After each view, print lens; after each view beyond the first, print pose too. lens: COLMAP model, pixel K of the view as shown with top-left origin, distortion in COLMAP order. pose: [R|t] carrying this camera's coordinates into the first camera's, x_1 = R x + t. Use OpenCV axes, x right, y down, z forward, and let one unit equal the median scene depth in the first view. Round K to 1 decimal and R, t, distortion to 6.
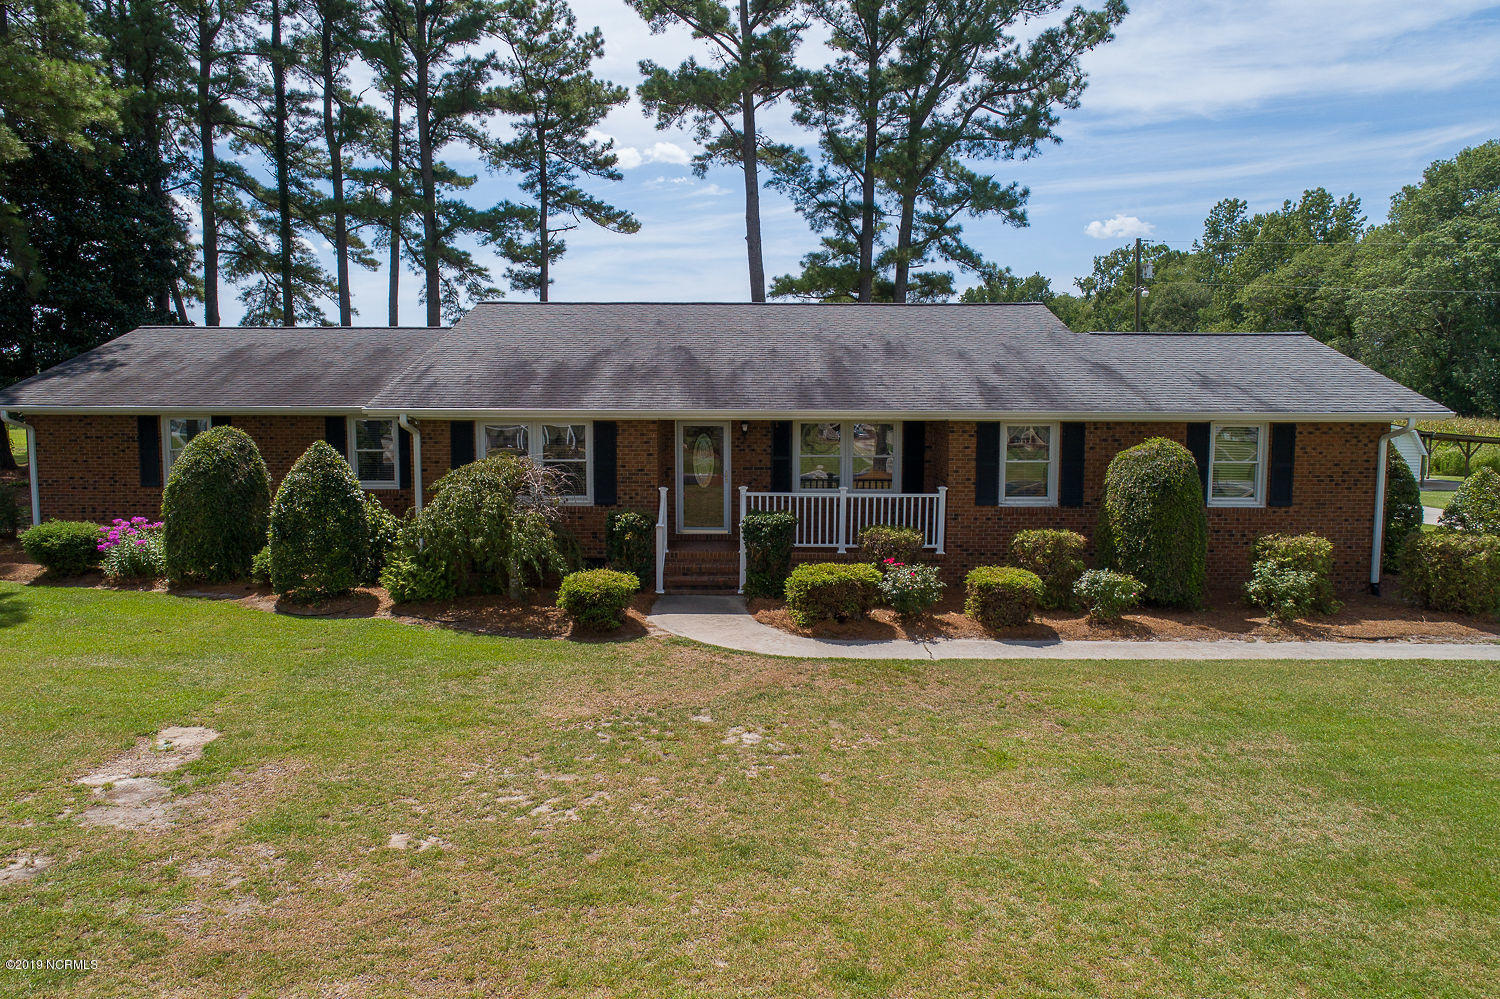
lens RADIAL K [[1010.8, 0, 757.2], [0, 1010.8, 463.0], [0, 0, 1]] dist [-0.003031, 0.002923]
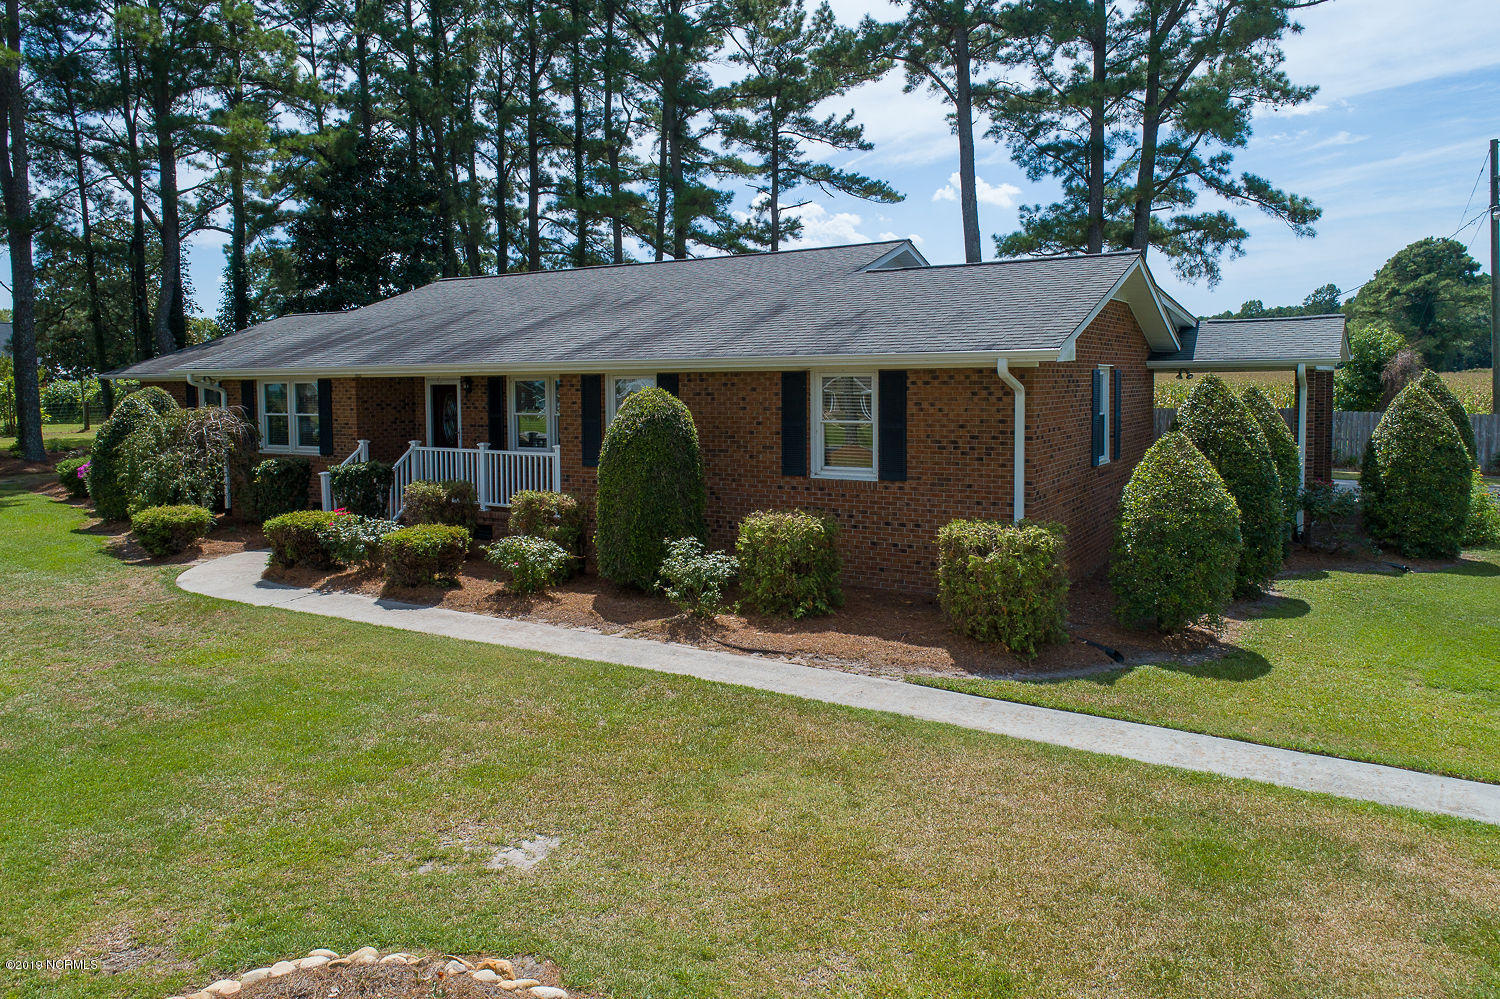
lens RADIAL K [[1050.1, 0, 749.0], [0, 1050.1, 384.6], [0, 0, 1]] dist [0.000724, 0.000018]
pose [[0.851103, -0.009393, -0.524915, 0.342907], [-0.024499, 0.998040, -0.057582, 0.007867], [0.524427, 0.061868, 0.849205, 0.111028]]
